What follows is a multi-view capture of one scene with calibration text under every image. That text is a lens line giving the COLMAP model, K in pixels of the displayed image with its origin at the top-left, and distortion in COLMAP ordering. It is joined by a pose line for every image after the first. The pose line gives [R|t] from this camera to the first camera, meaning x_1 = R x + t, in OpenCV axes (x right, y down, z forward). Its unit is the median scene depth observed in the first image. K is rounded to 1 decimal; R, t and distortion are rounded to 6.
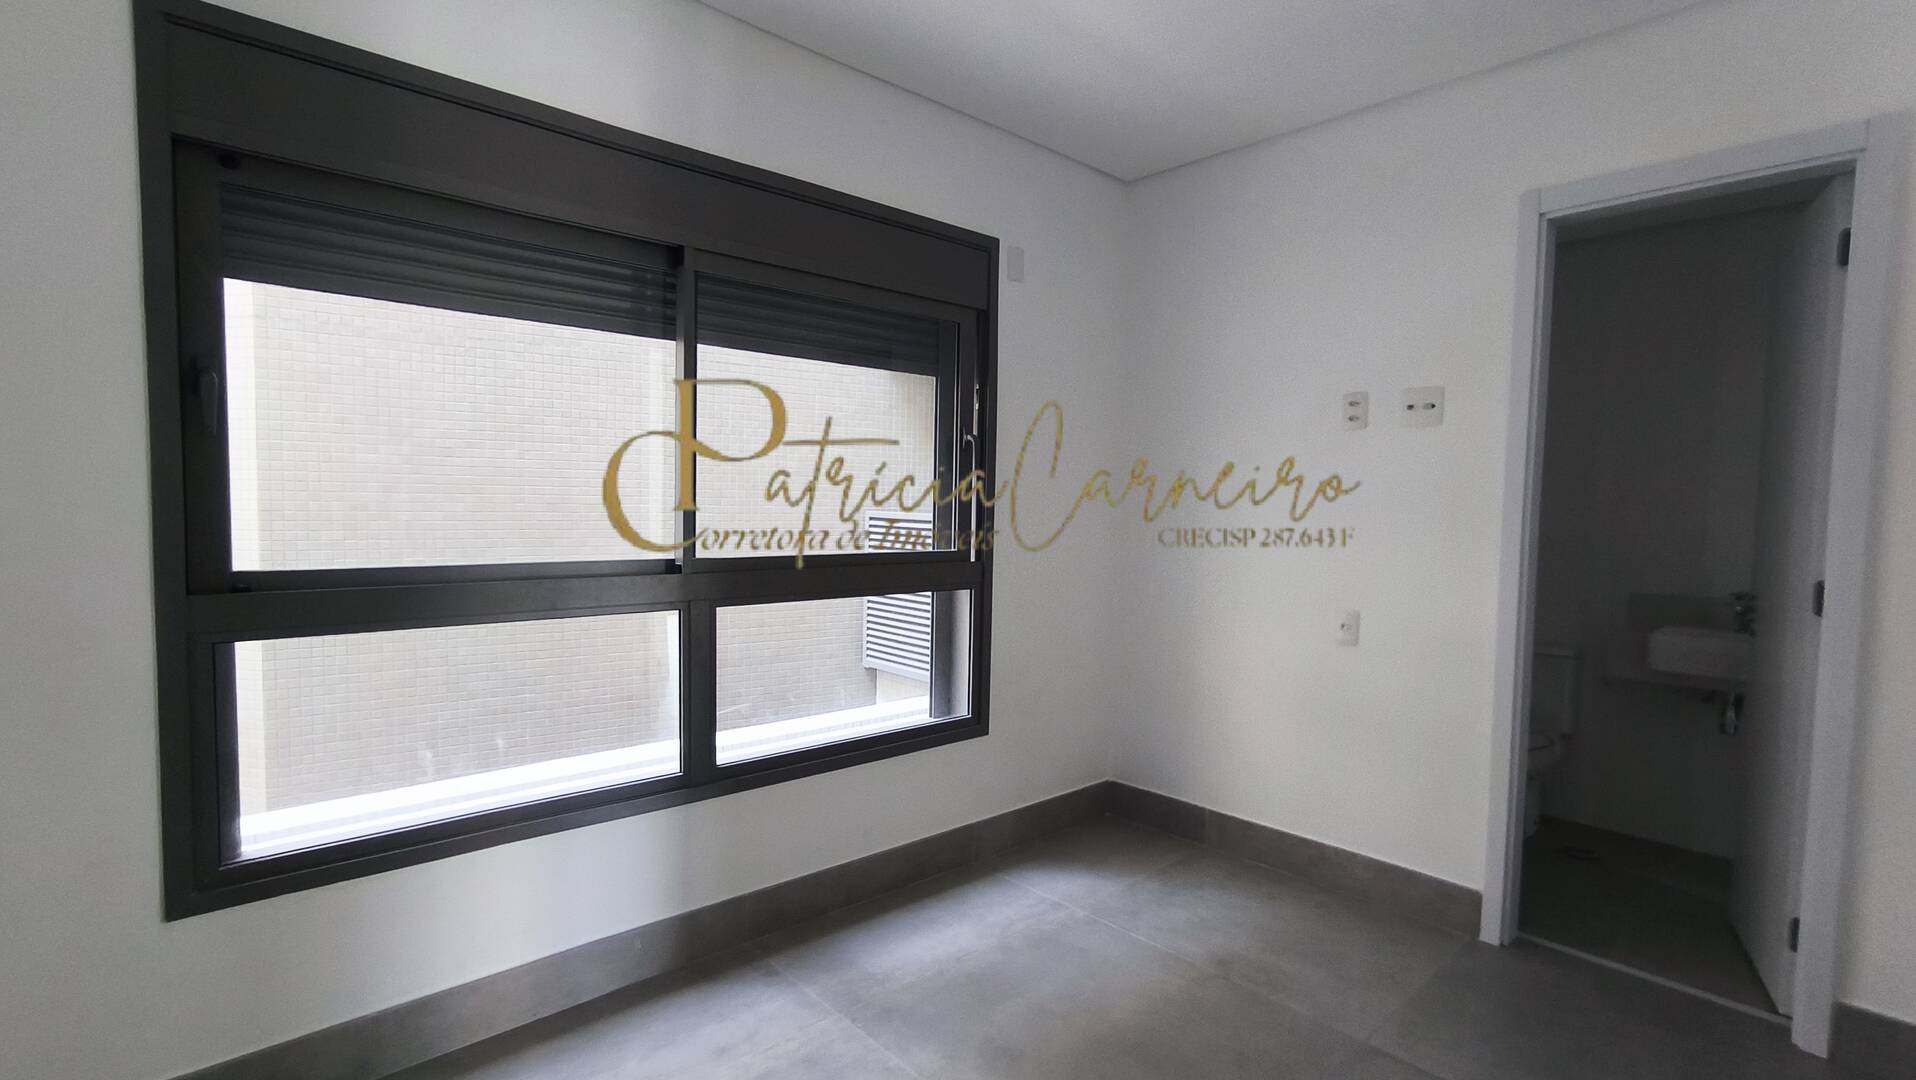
lens RADIAL K [[851.2, 0, 958.0], [0, 851.2, 540.0], [0, 0, 1]] dist [0.000499, 0.000197]
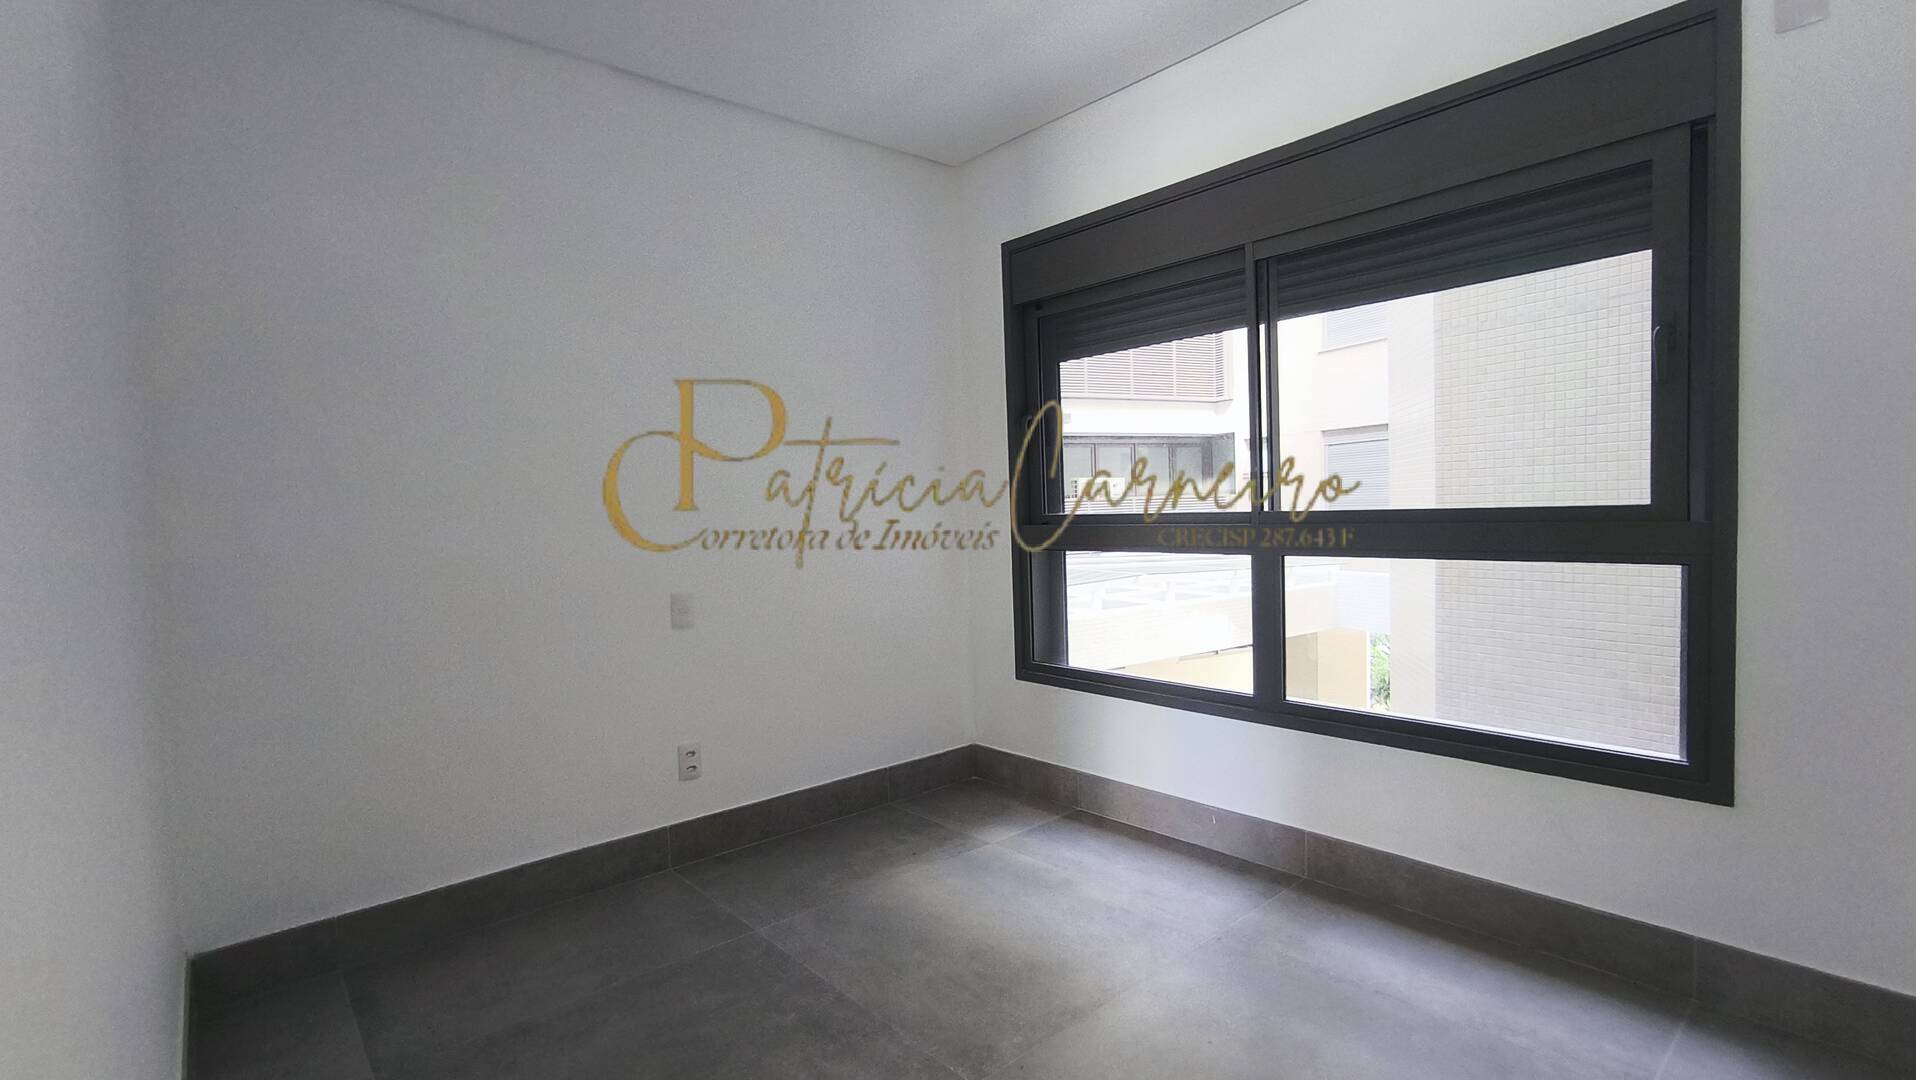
lens RADIAL K [[851.2, 0, 958.0], [0, 851.2, 540.0], [0, 0, 1]] dist [0.000499, 0.000197]
pose [[0.024115, 0.025950, -0.999372, 0.830439], [-0.009089, 0.999627, 0.025737, 0.035176], [0.999668, 0.008463, 0.024342, 0.567259]]
